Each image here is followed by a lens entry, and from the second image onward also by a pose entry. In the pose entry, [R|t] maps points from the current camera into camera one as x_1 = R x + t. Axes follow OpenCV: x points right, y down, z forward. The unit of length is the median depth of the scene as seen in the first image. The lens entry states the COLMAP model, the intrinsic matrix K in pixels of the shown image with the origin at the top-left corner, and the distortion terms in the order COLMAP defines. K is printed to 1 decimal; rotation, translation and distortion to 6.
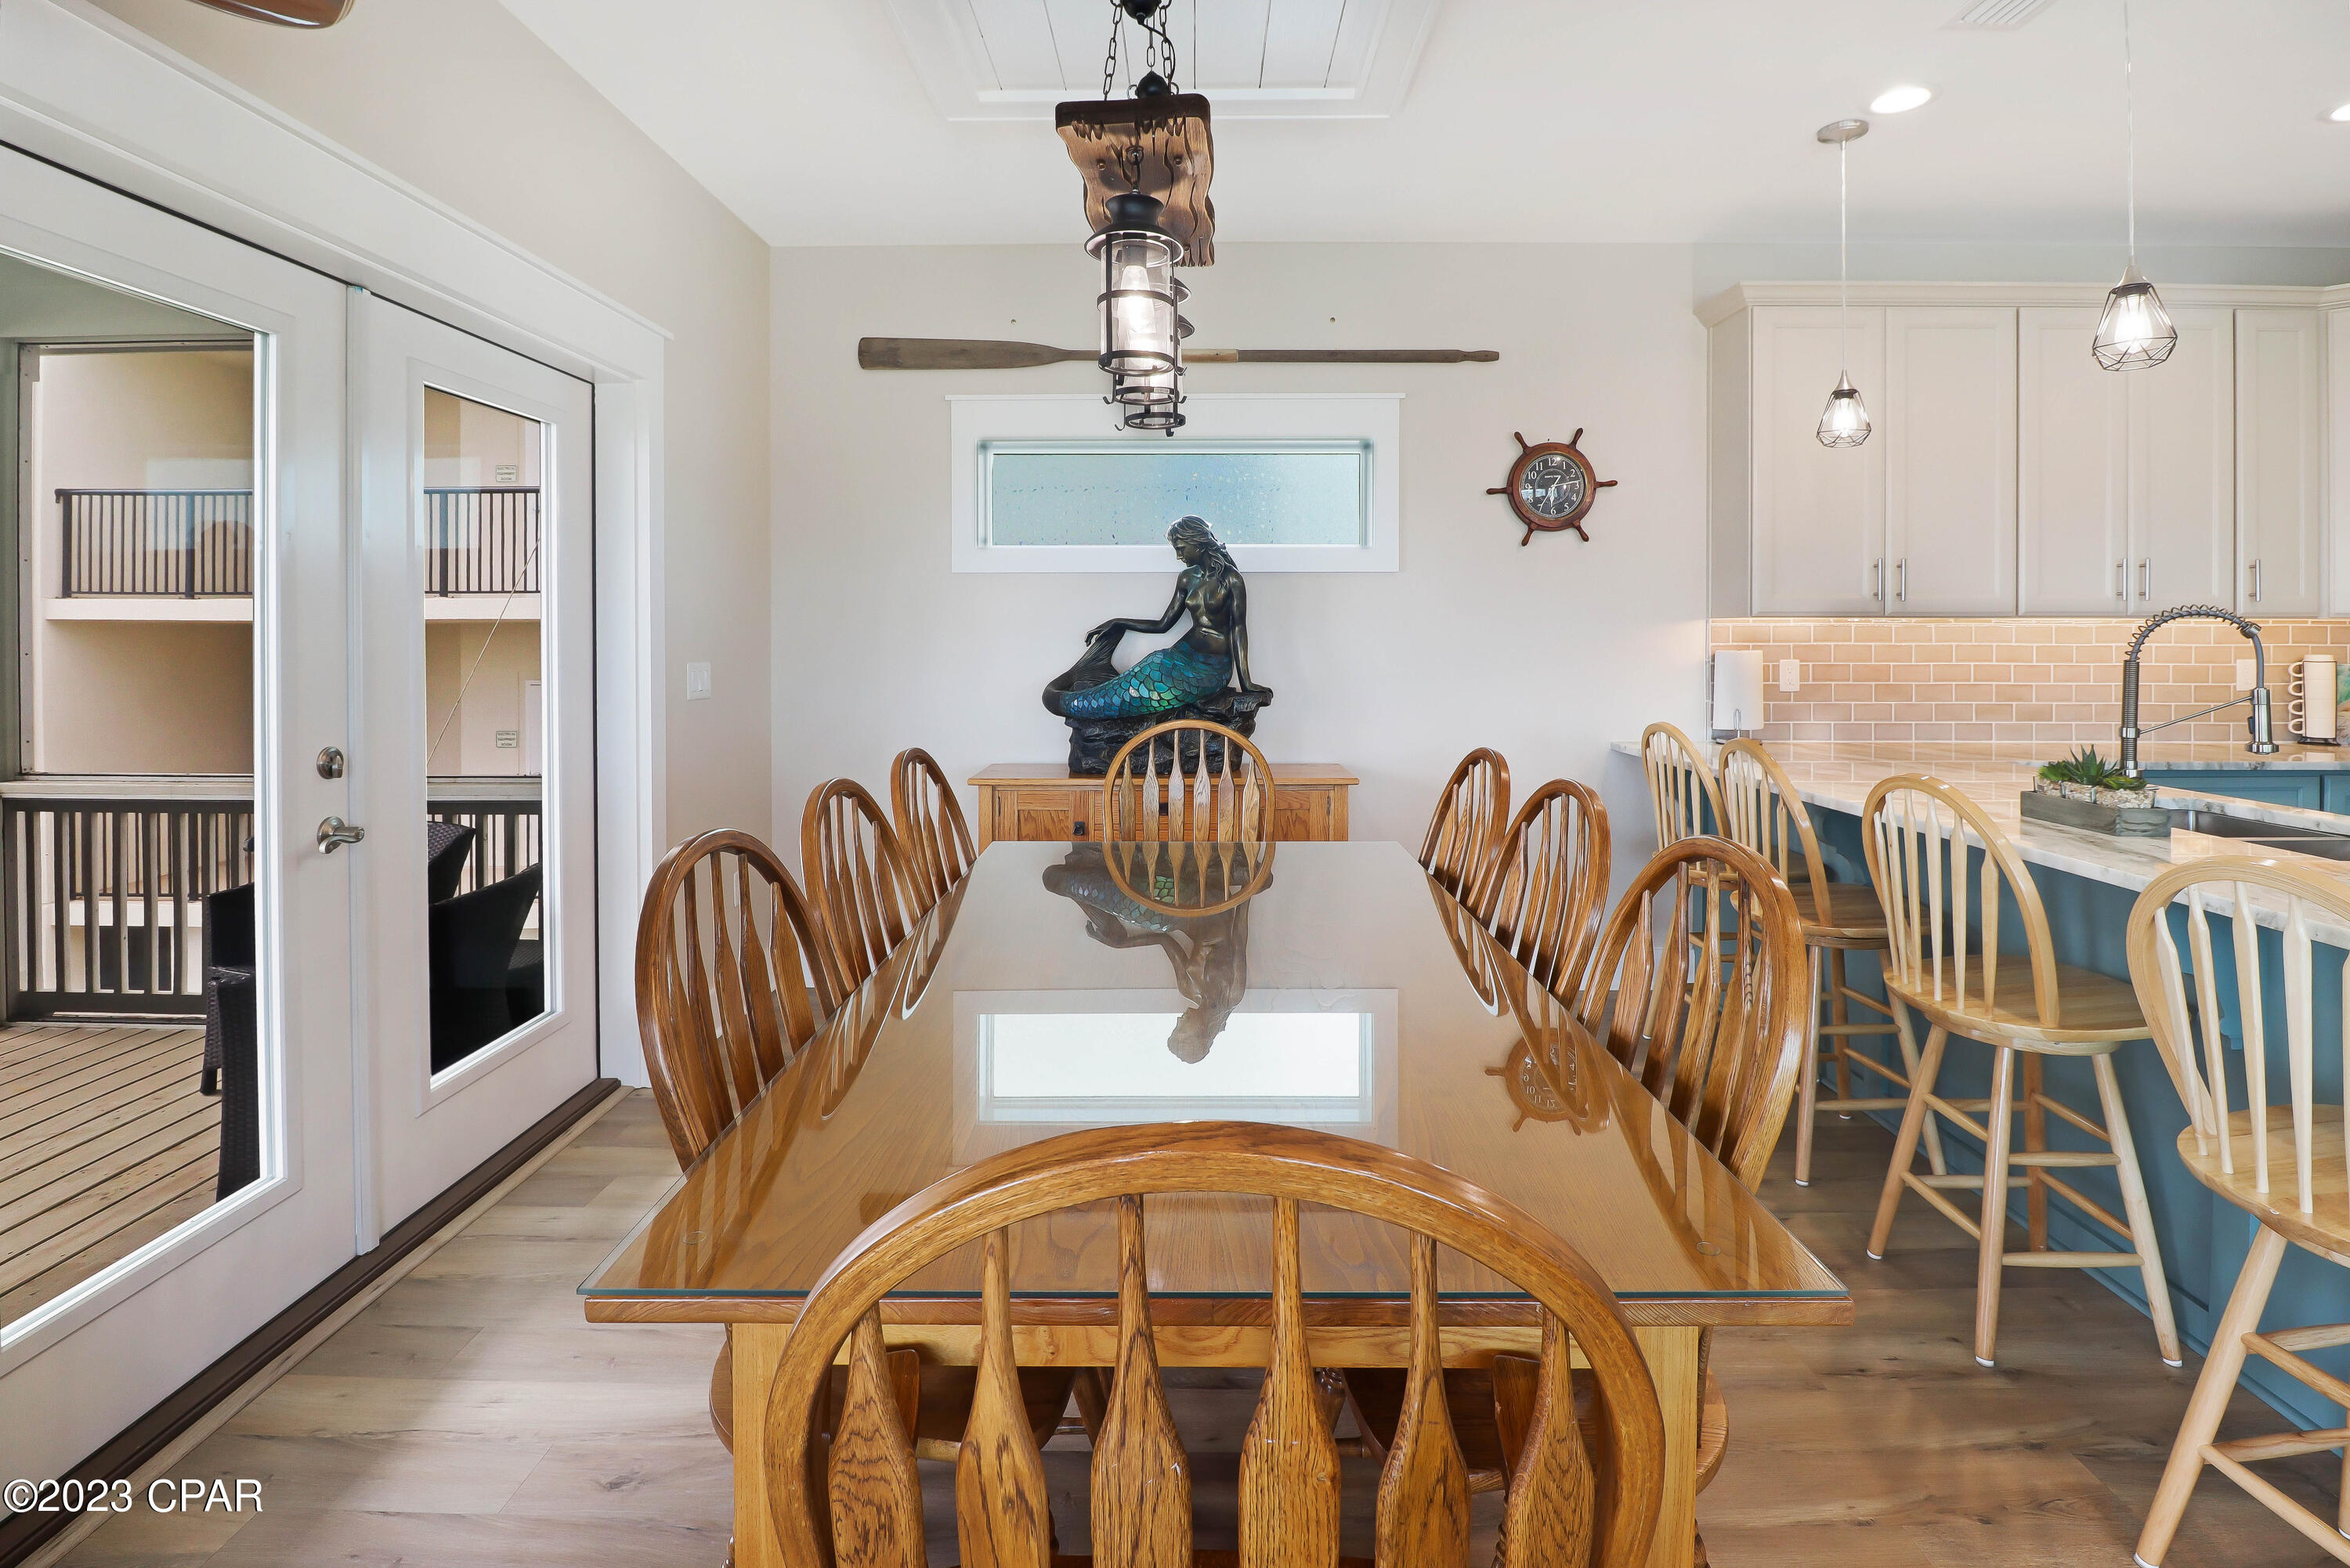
lens RADIAL K [[1127.7, 0, 1171.0], [0, 1127.7, 639.7], [0, 0, 1]] dist [-0.003221, -0.013100]
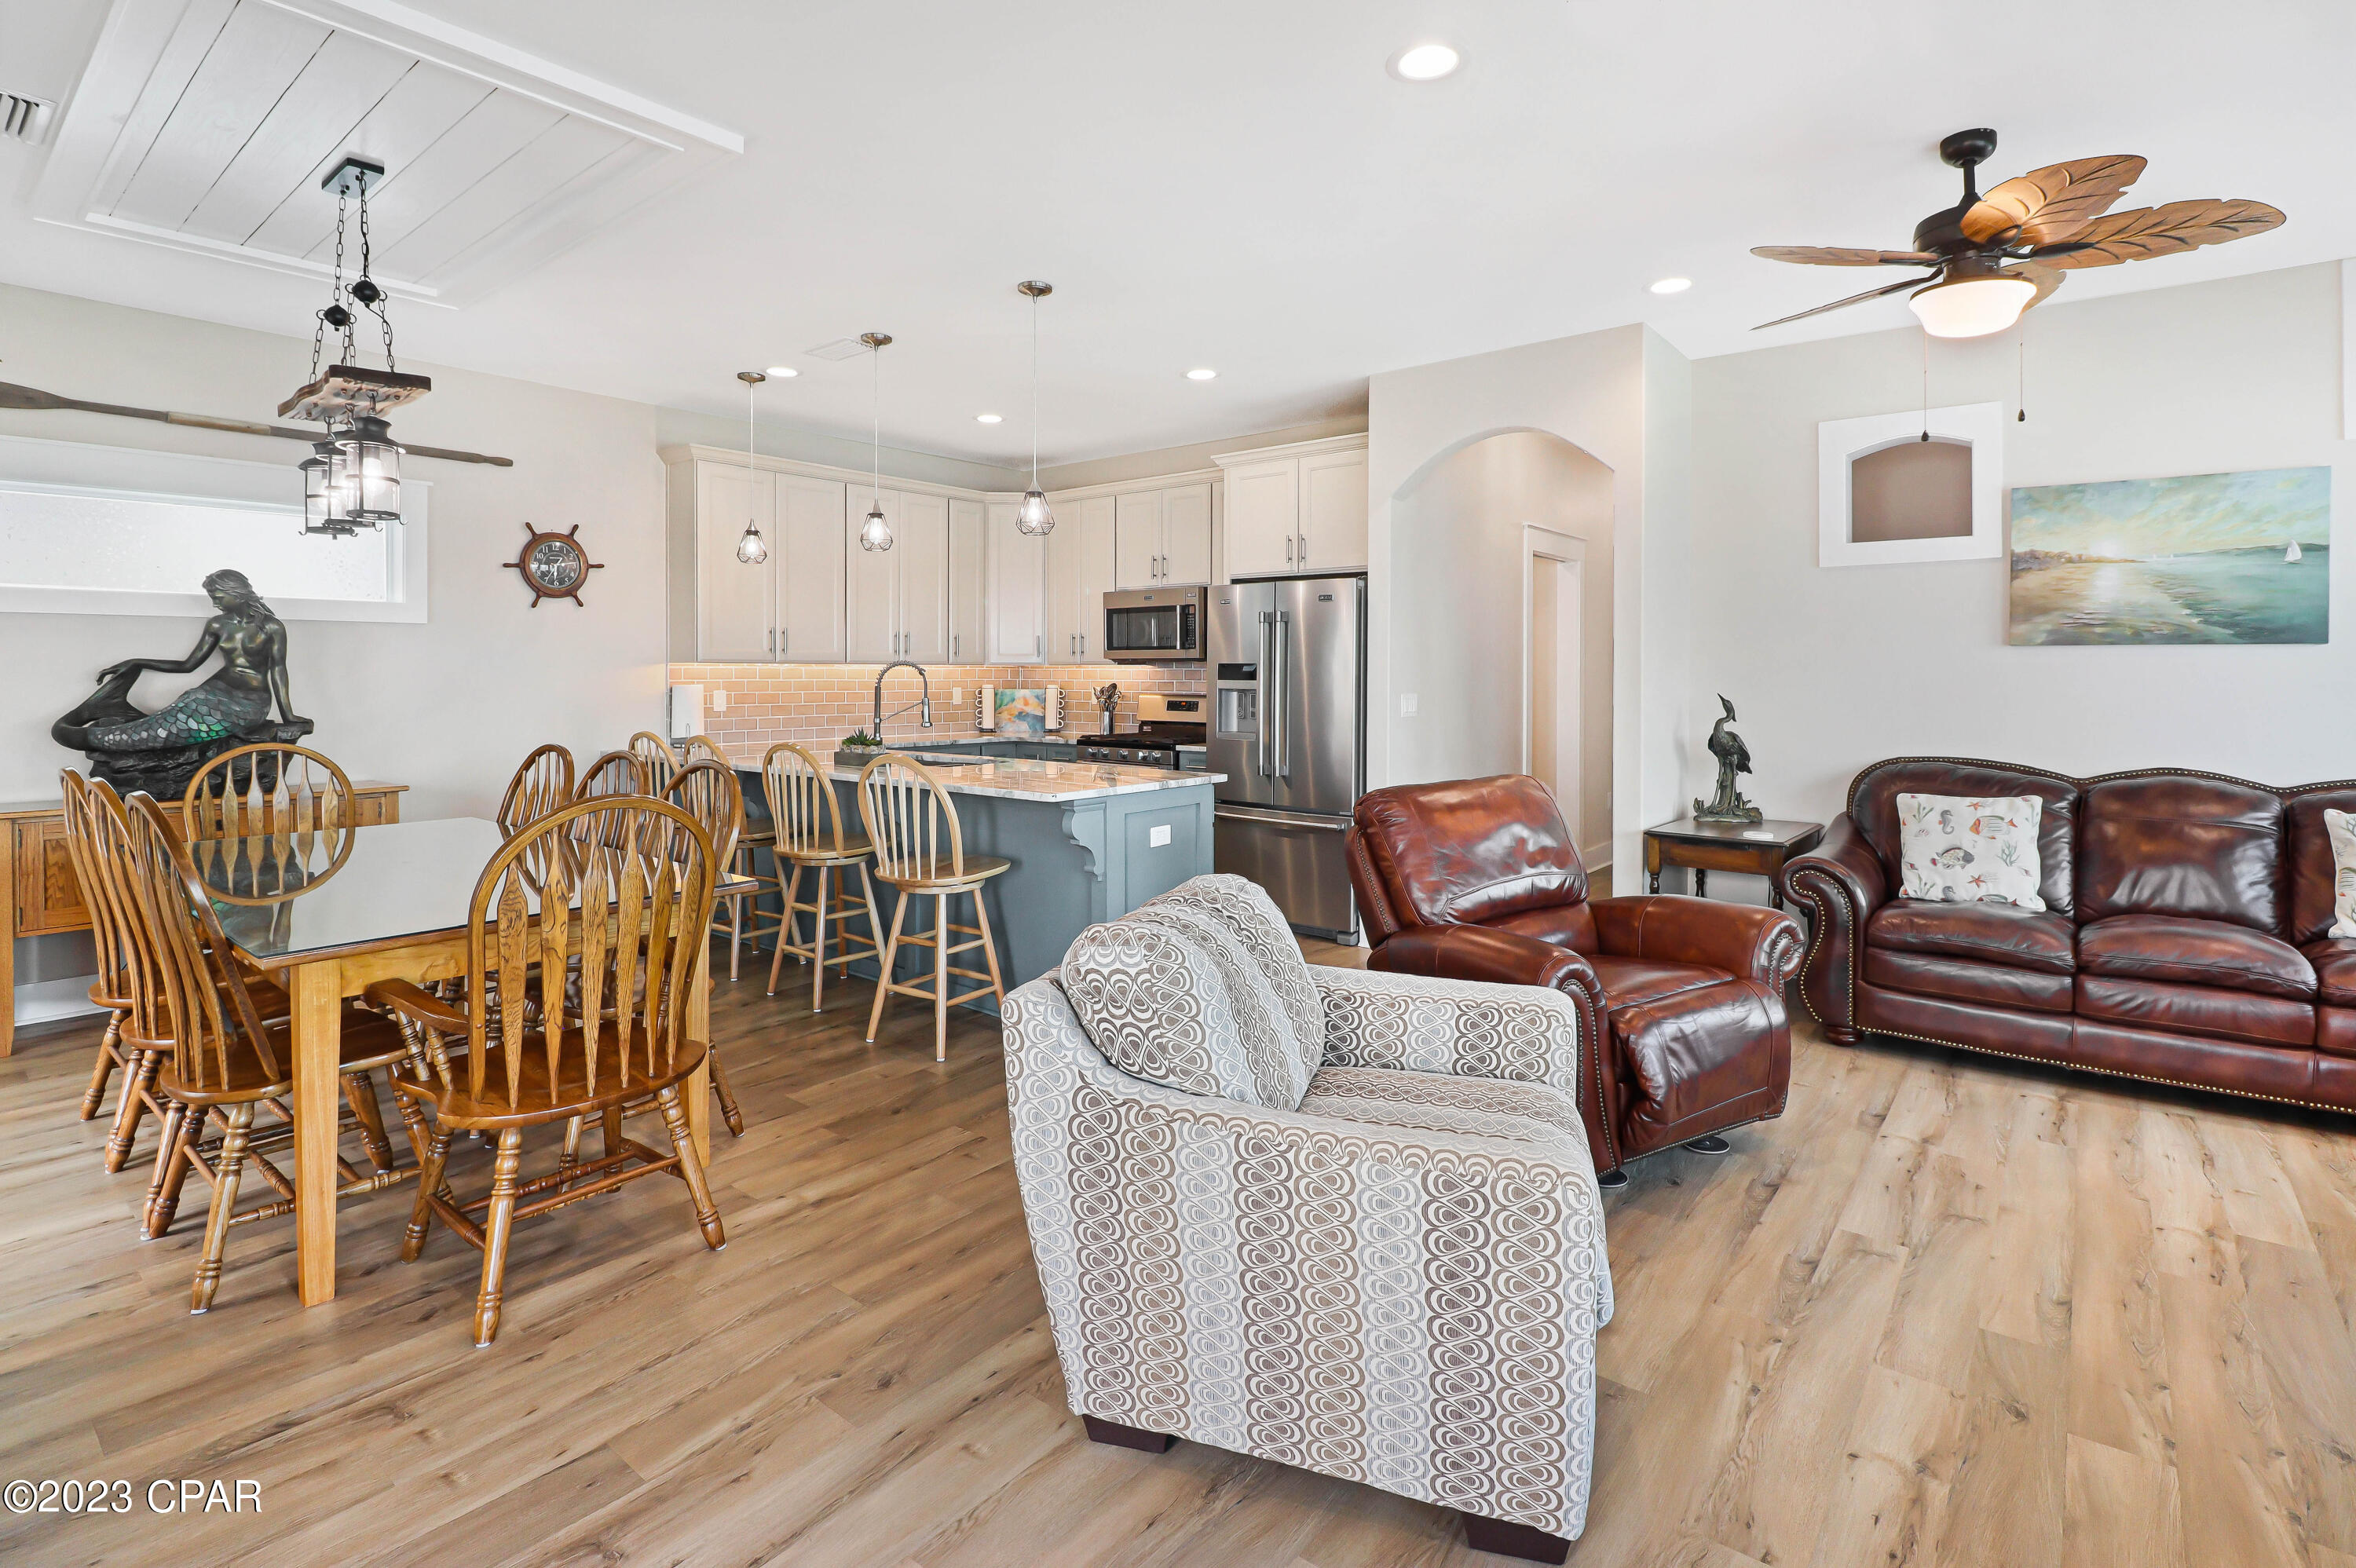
lens RADIAL K [[1130.5, 0, 1175.6], [0, 1130.5, 679.1], [0, 0, 1]] dist [-0.003221, -0.013100]
pose [[0.624481, -0.004109, 0.781029, -0.287336], [0.002920, 0.999991, 0.002927, 0.000165], [-0.781035, 0.000453, 0.624488, -0.483699]]
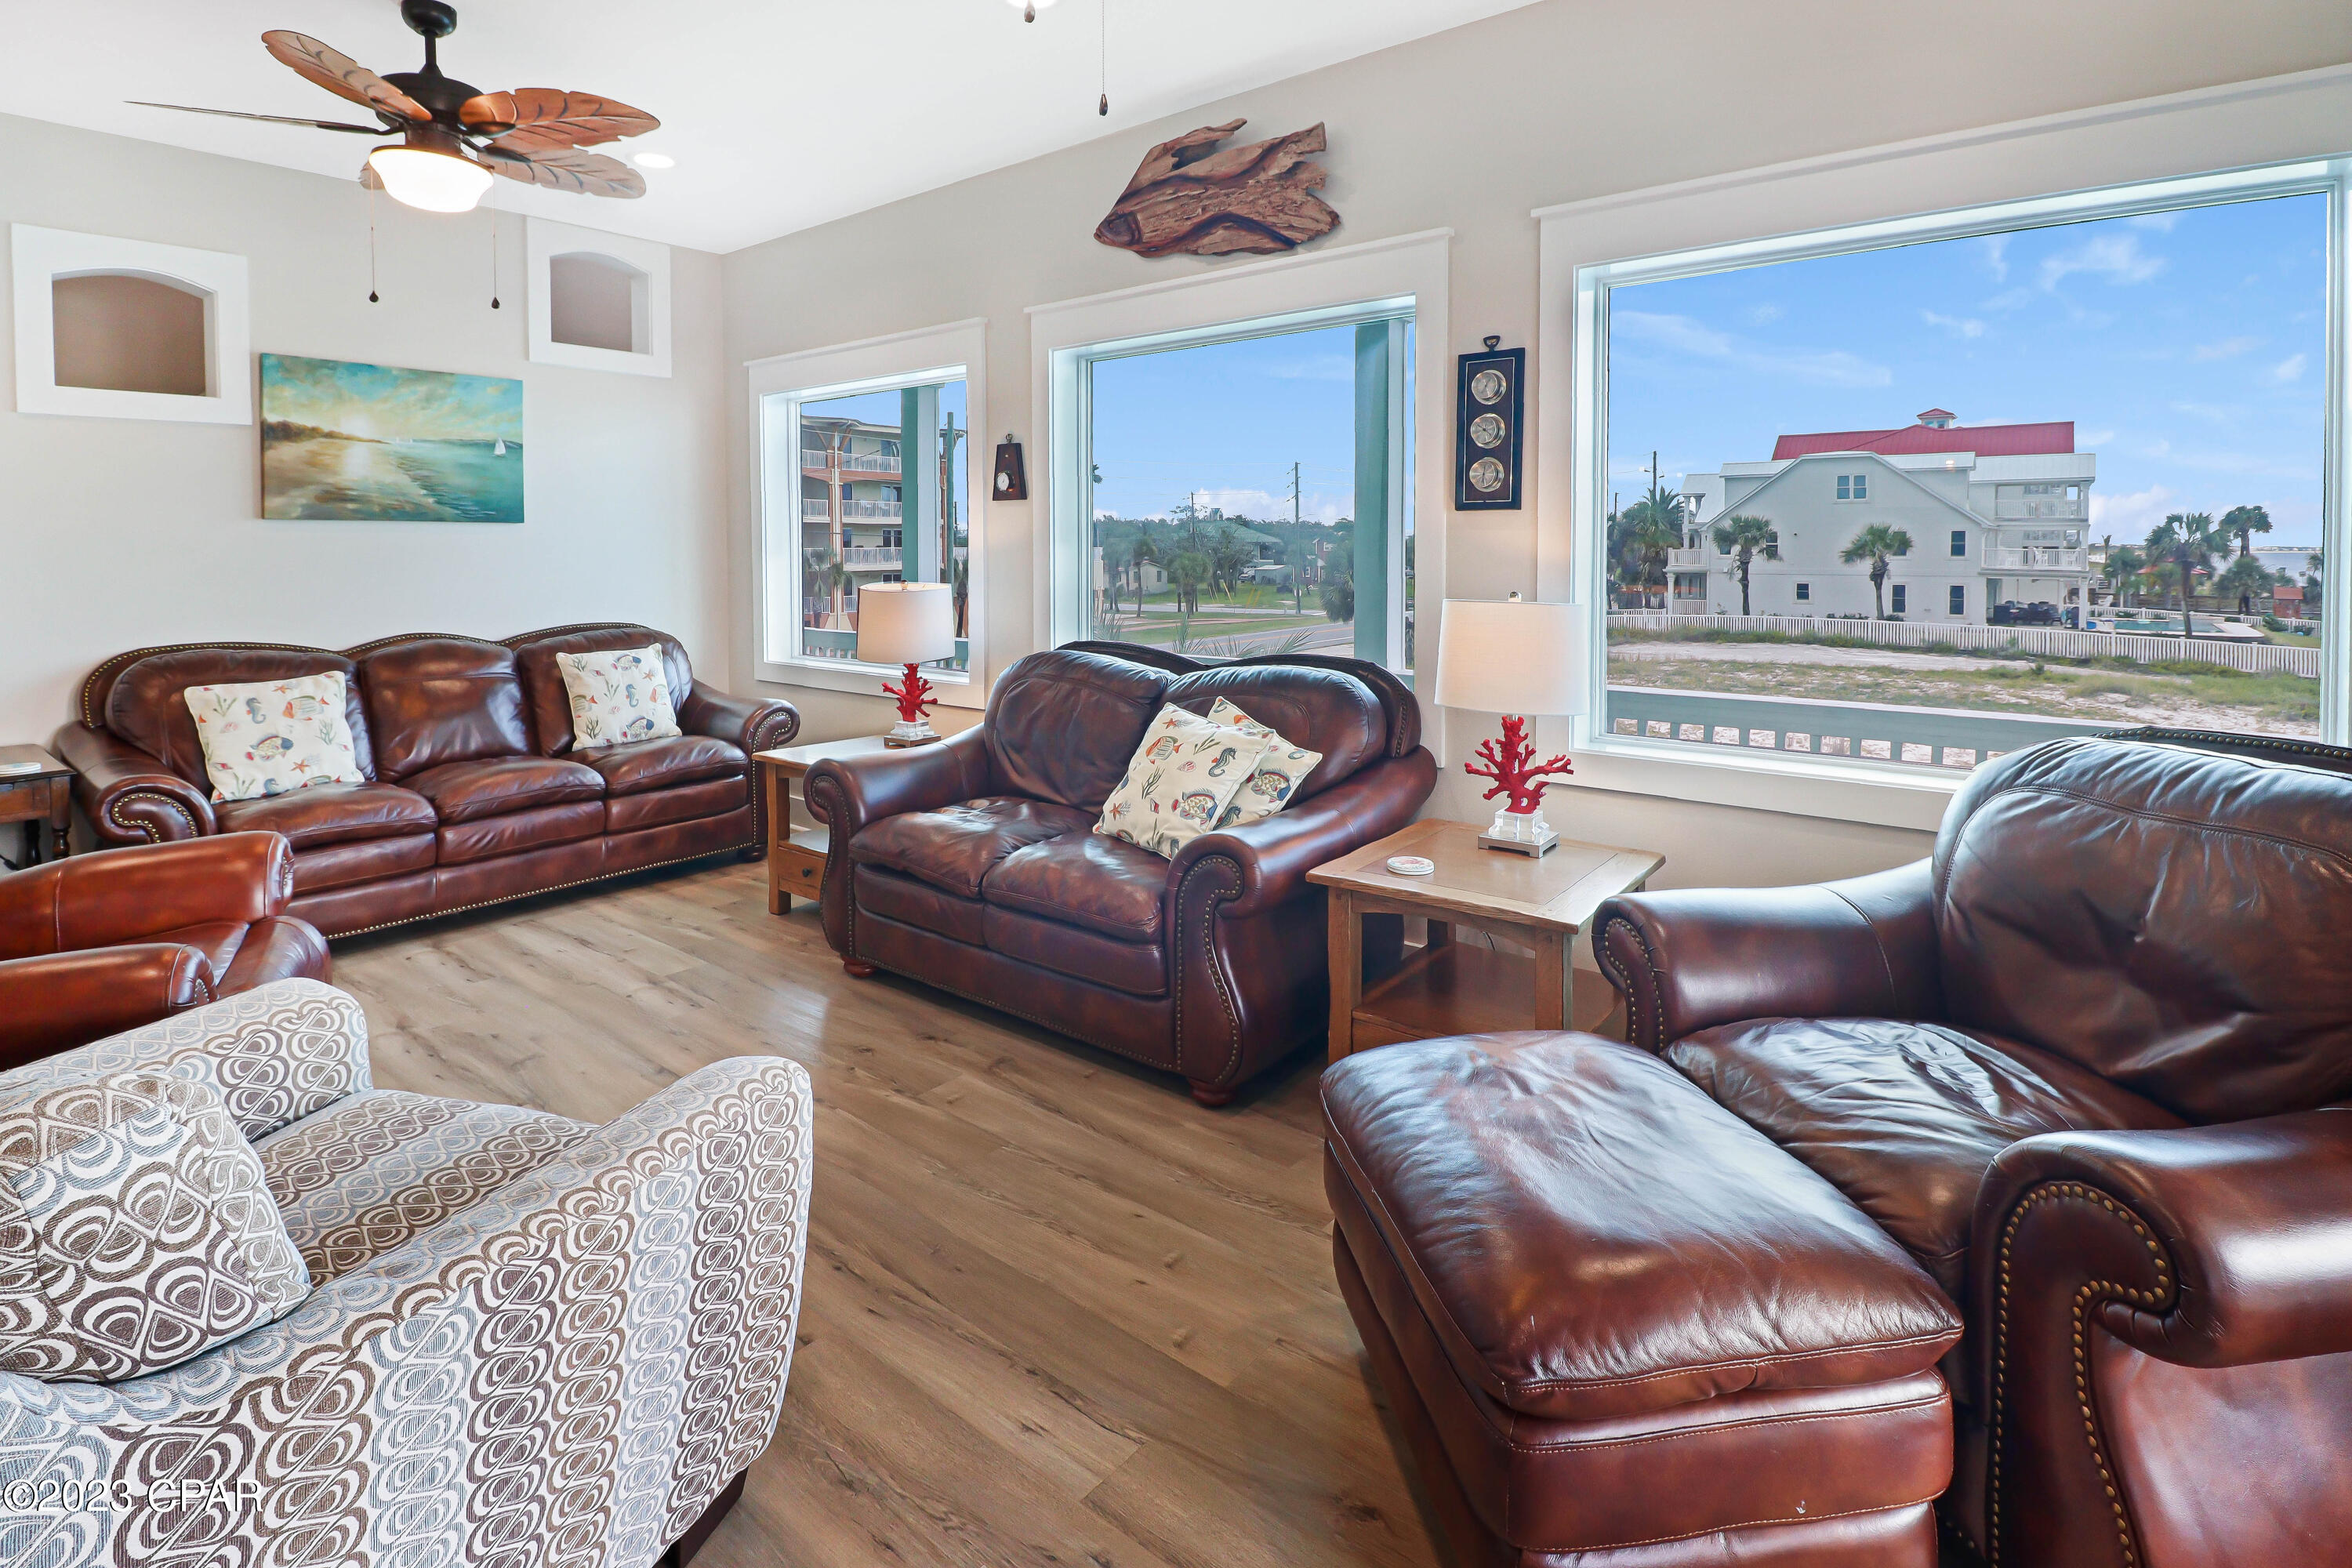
lens RADIAL K [[1151.1, 0, 1154.2], [0, 1151.1, 593.0], [0, 0, 1]] dist [-0.009078, -0.001044]
pose [[-0.777379, -0.023989, 0.628575, -0.225783], [0.004373, 0.999042, 0.043536, -0.000856], [-0.629018, 0.036592, -0.776529, -0.097984]]
